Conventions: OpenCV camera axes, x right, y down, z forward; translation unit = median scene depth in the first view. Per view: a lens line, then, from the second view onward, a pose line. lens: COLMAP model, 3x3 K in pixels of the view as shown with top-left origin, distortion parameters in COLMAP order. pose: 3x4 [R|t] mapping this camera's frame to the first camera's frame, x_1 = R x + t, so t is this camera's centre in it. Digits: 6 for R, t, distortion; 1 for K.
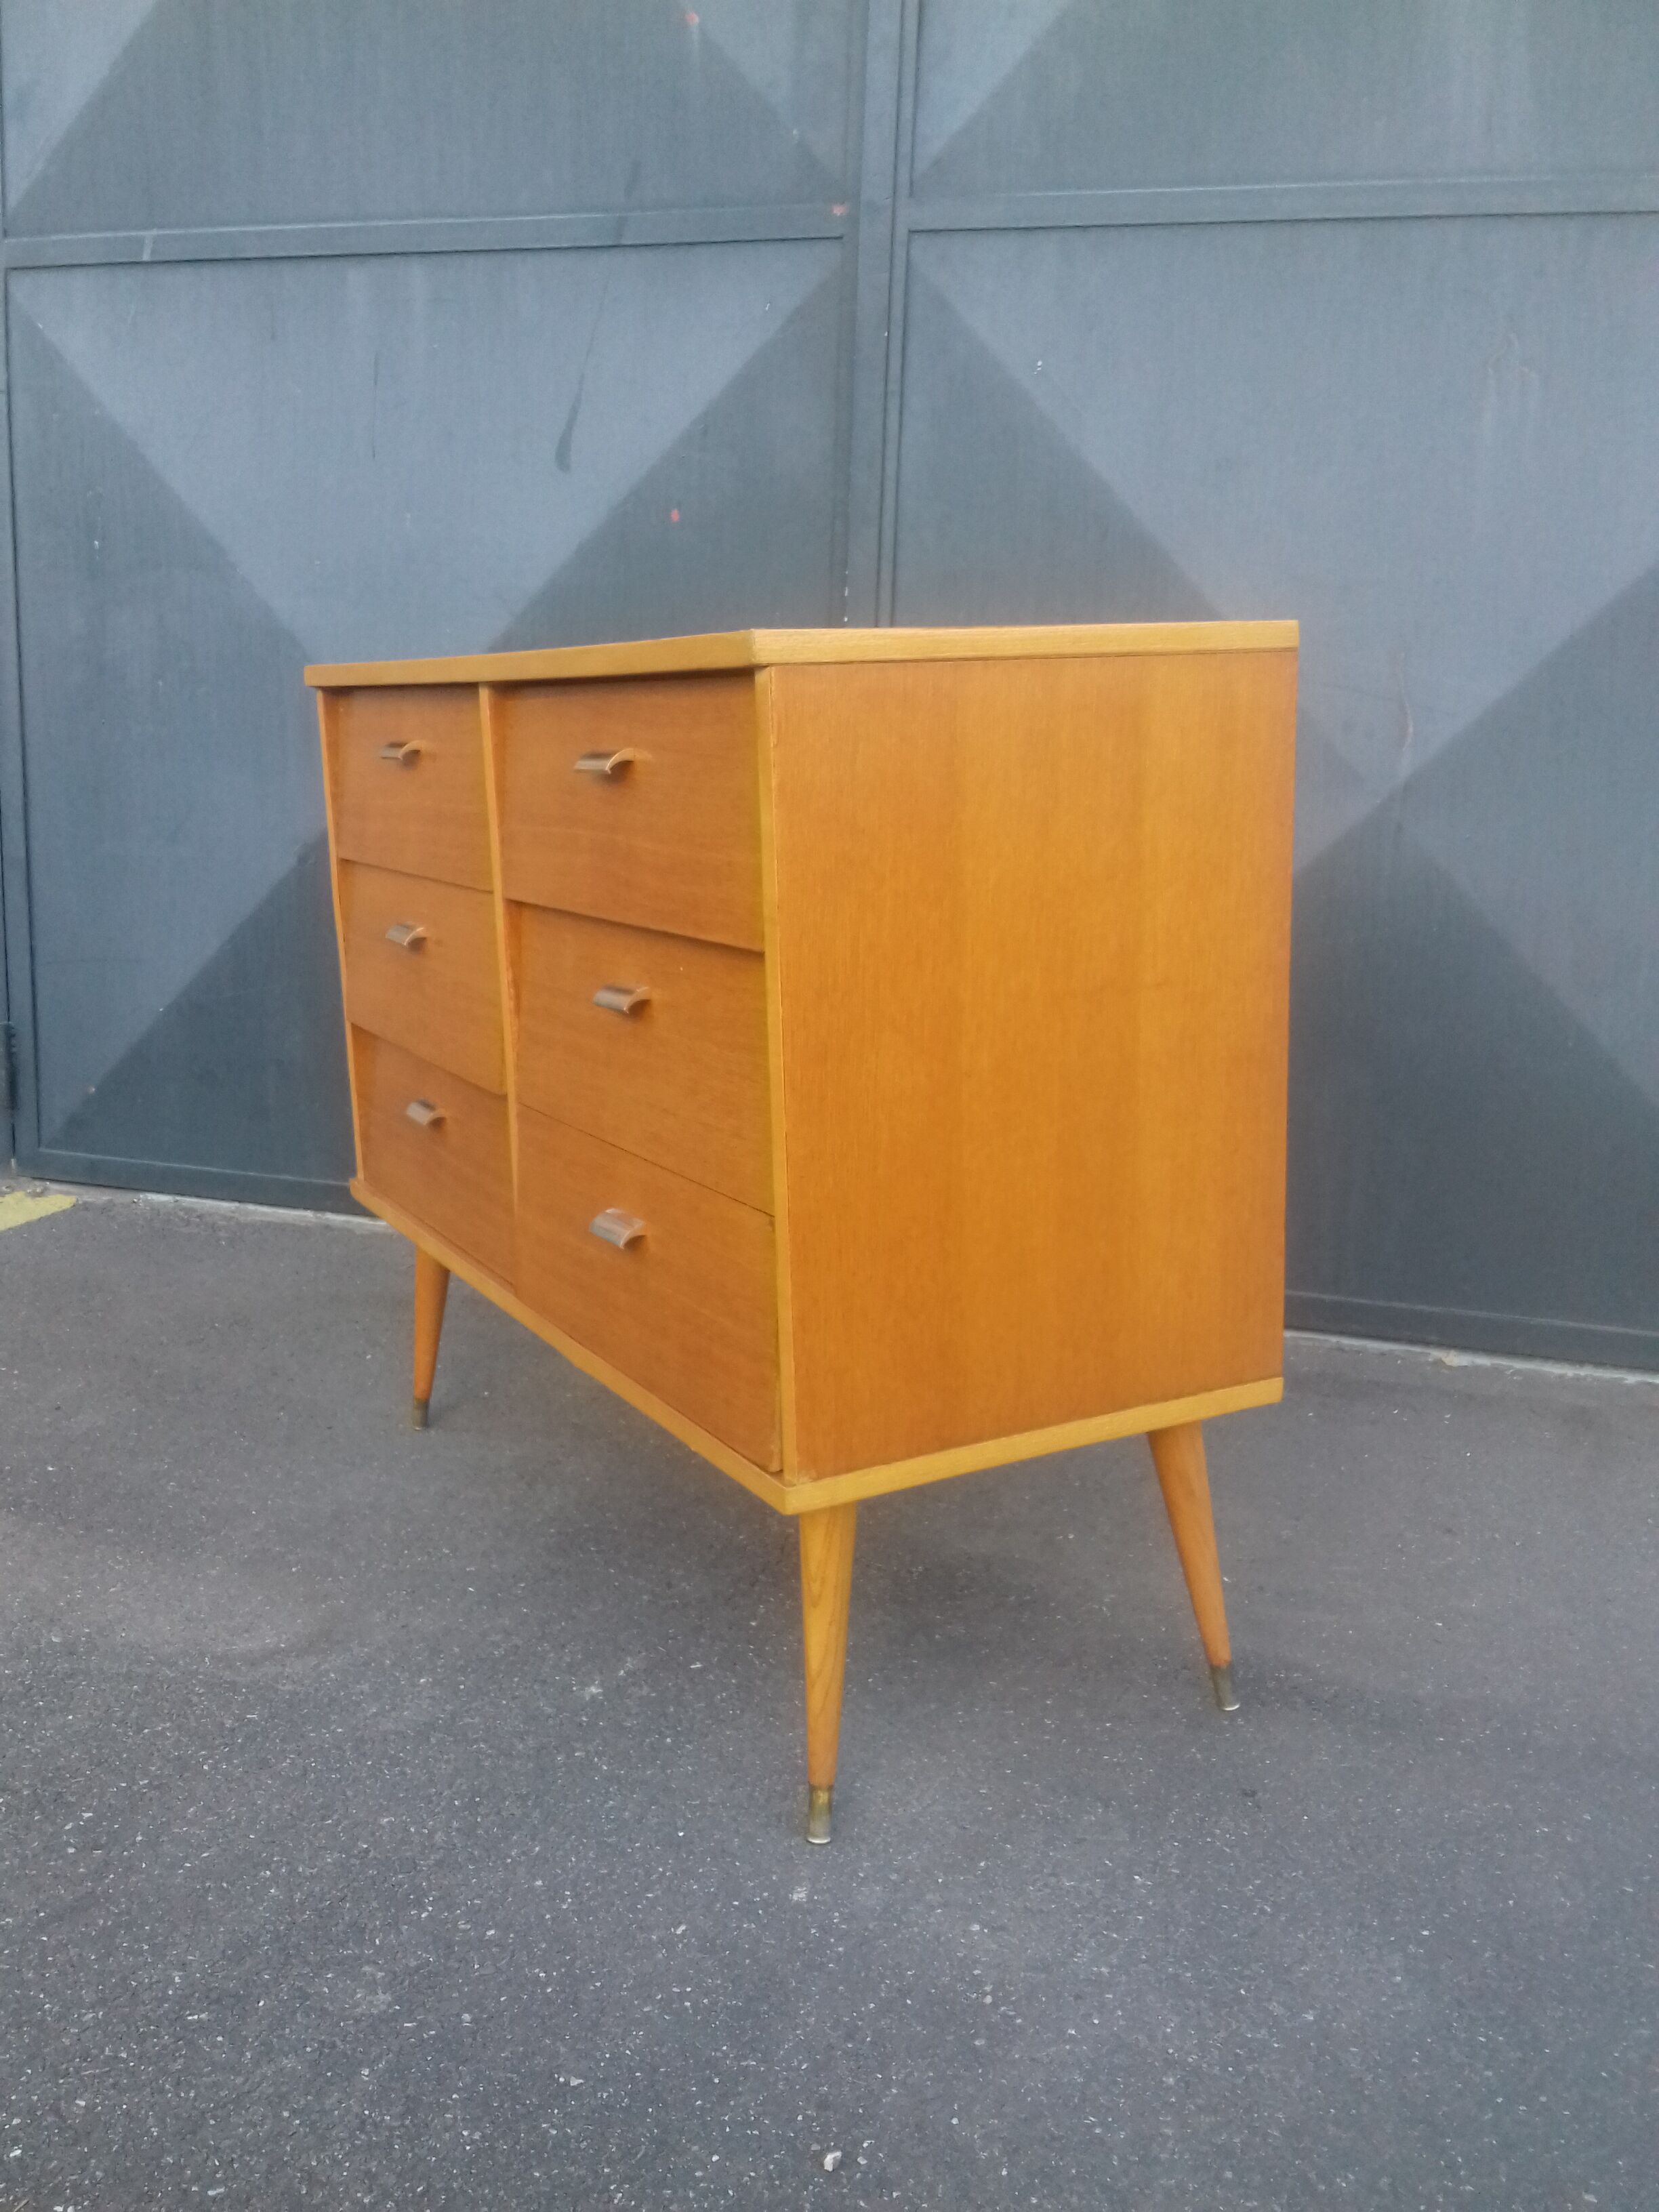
lens RADIAL K [[2038.1, 0, 822.0], [0, 2038.1, 1134.6], [0, 0, 1]] dist [0.101408, -0.207945]
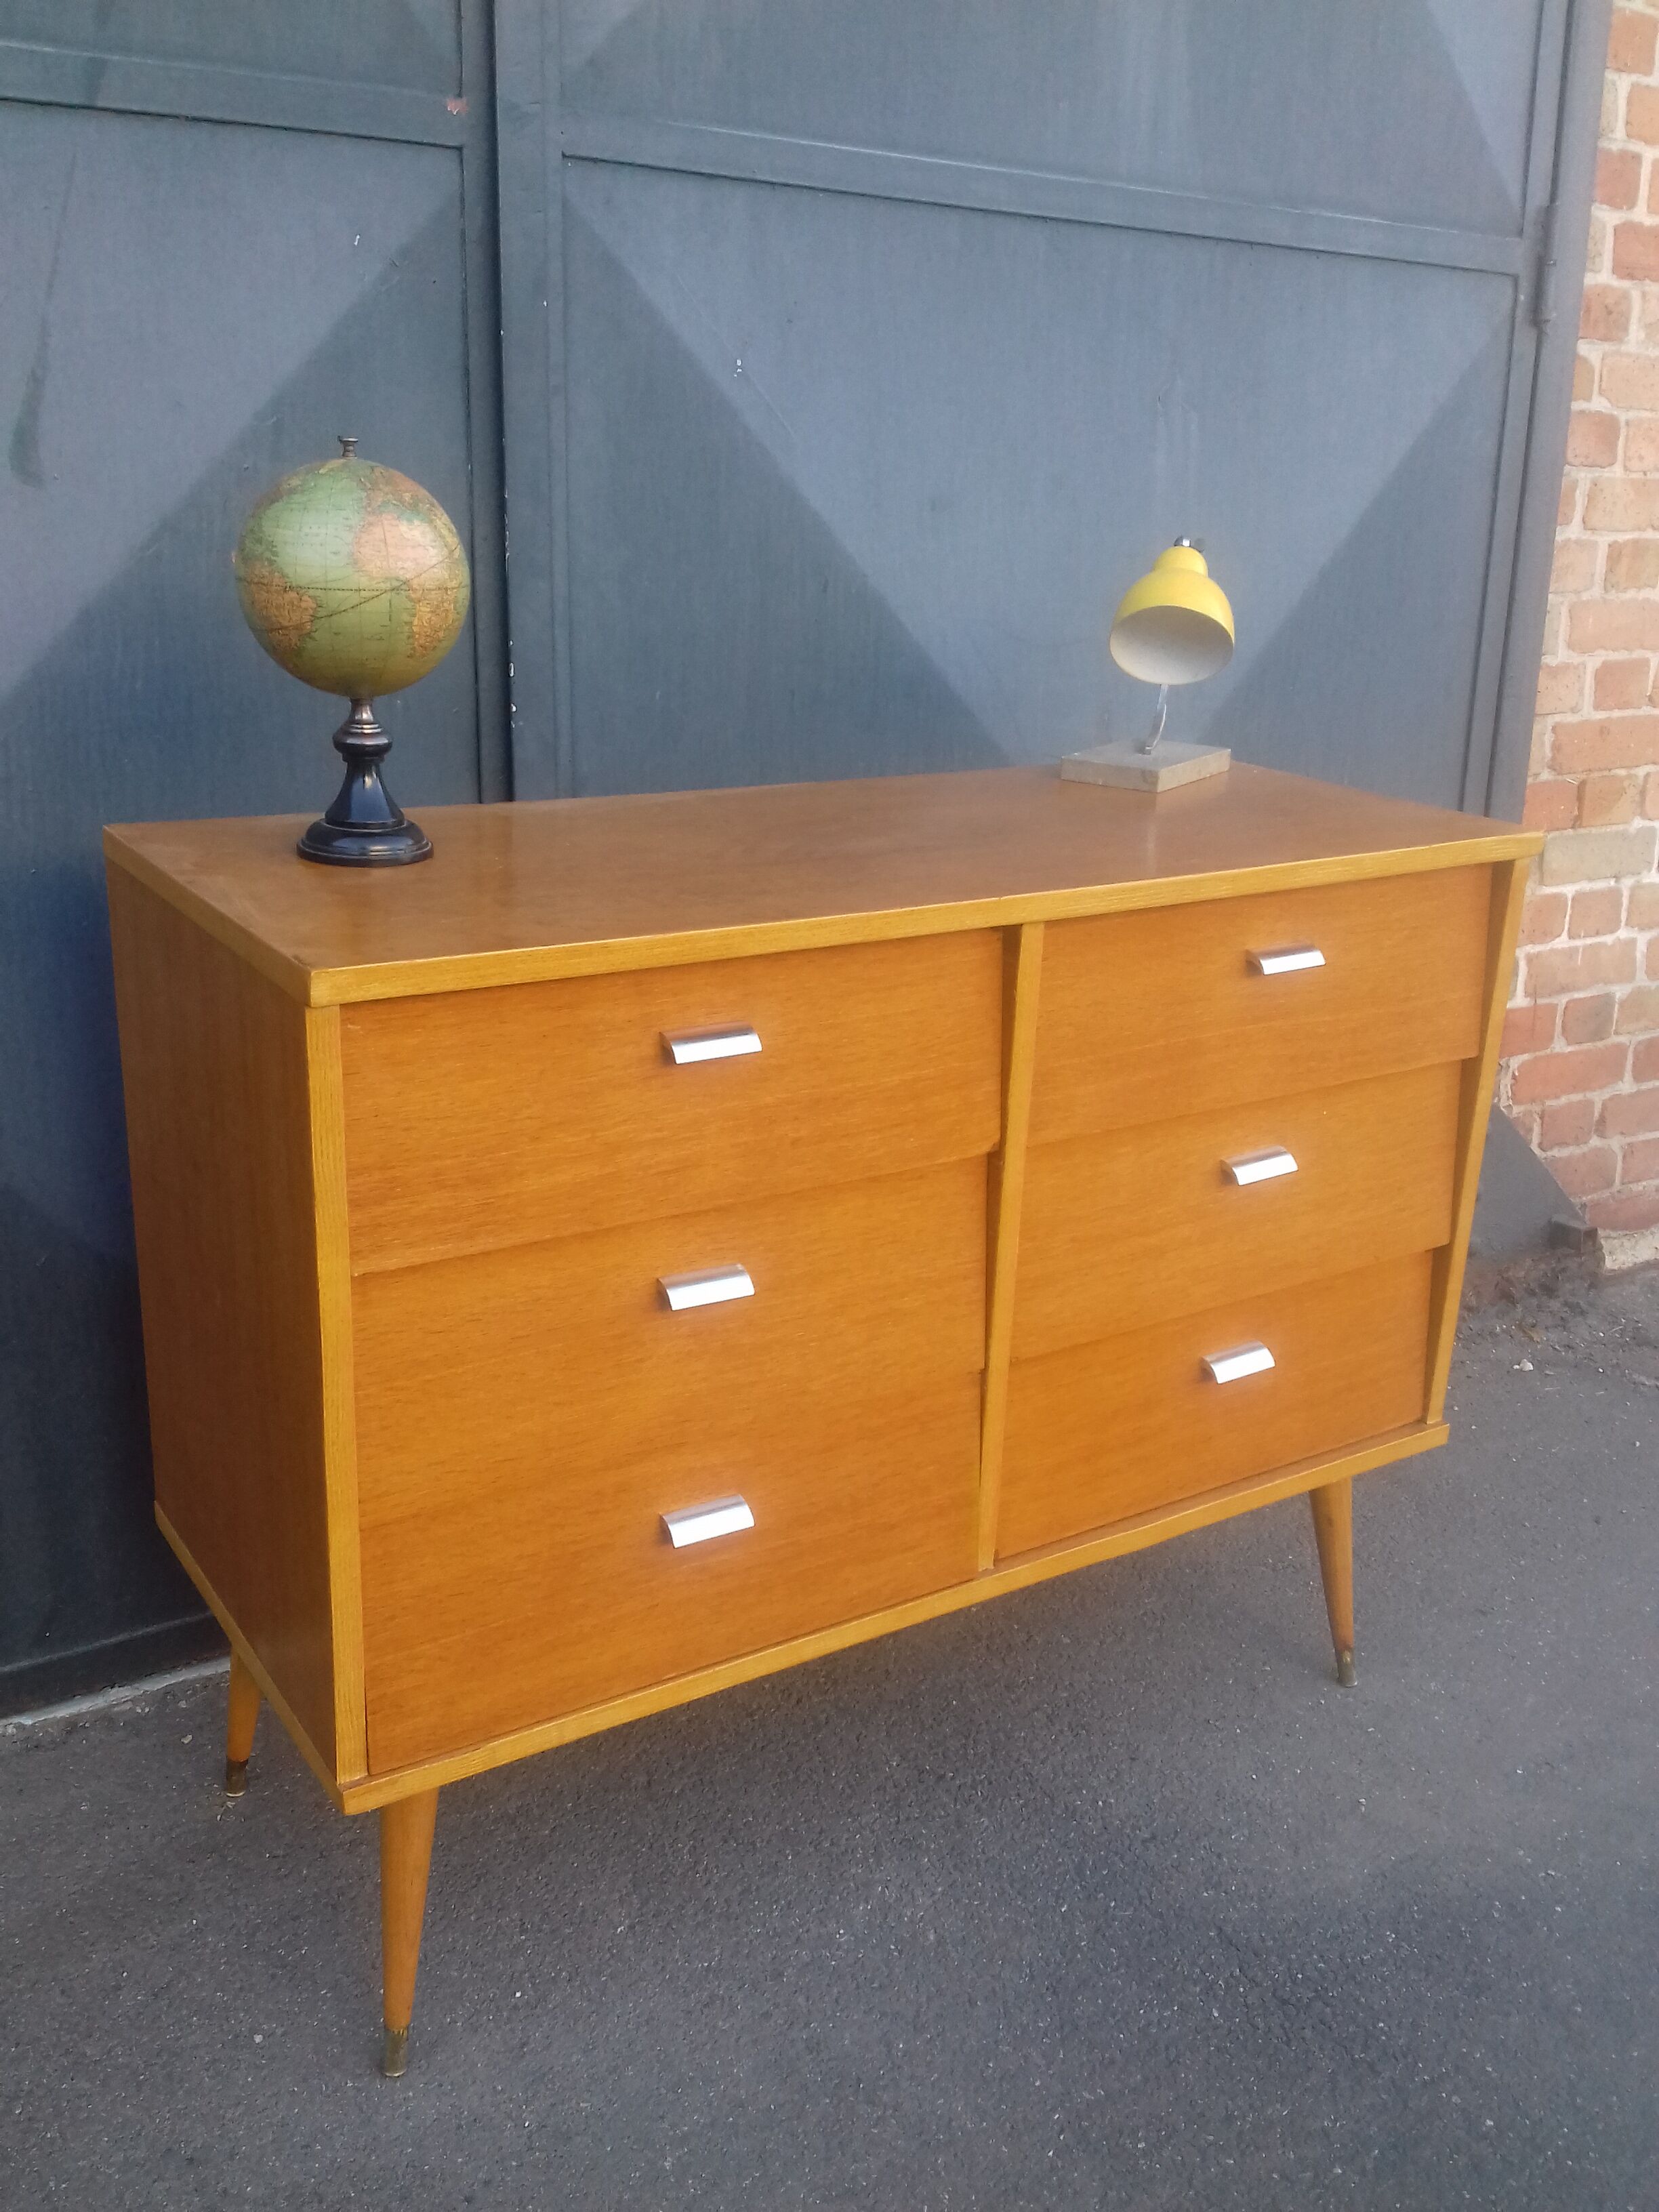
lens RADIAL K [[2033.7, 0, 821.6], [0, 2033.7, 1139.6], [0, 0, 1]] dist [0.099431, -0.196157]
pose [[0.632038, -0.245203, 0.735122, -0.494688], [0.163717, 0.969459, 0.182607, -0.228392], [-0.757447, 0.004937, 0.652879, 0.481426]]
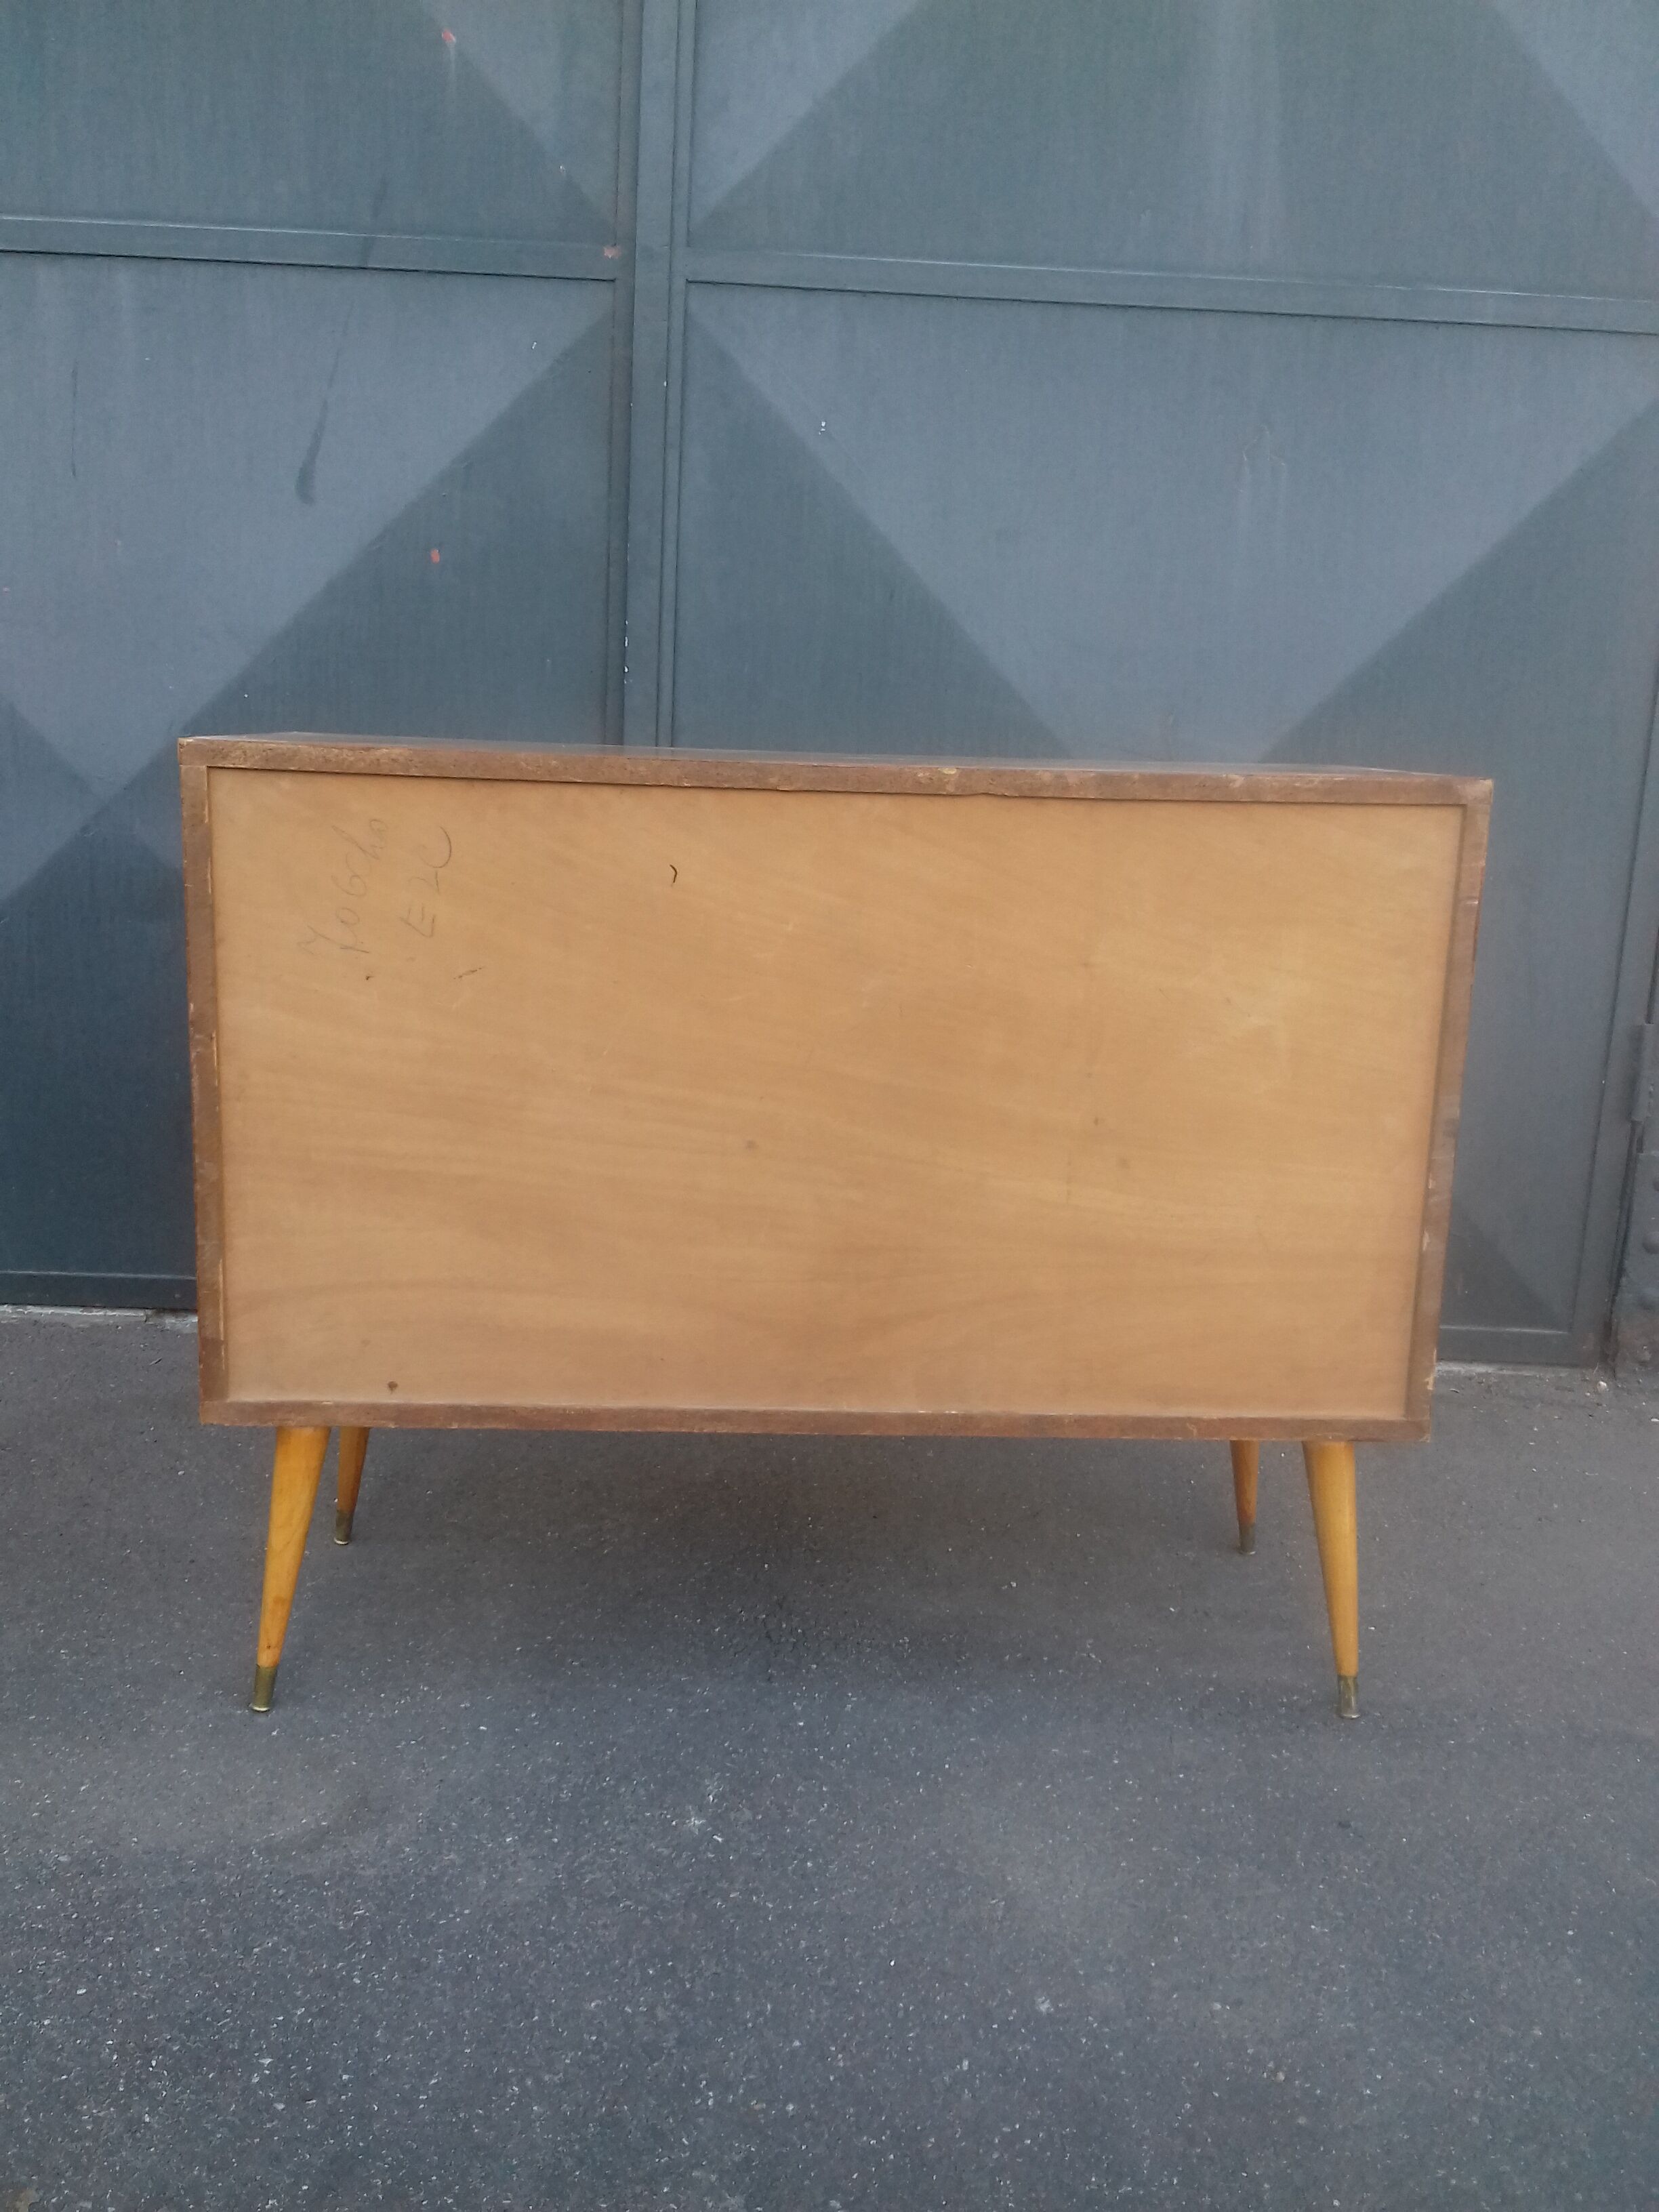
lens RADIAL K [[2024.8, 0, 820.7], [0, 2024.8, 1129.1], [0, 0, 1]] dist [0.102245, -0.190505]
pose [[0.948152, -0.056628, 0.312731, -0.227392], [0.052219, 0.998383, 0.022463, -0.050331], [-0.313498, -0.004968, 0.949576, 0.043706]]
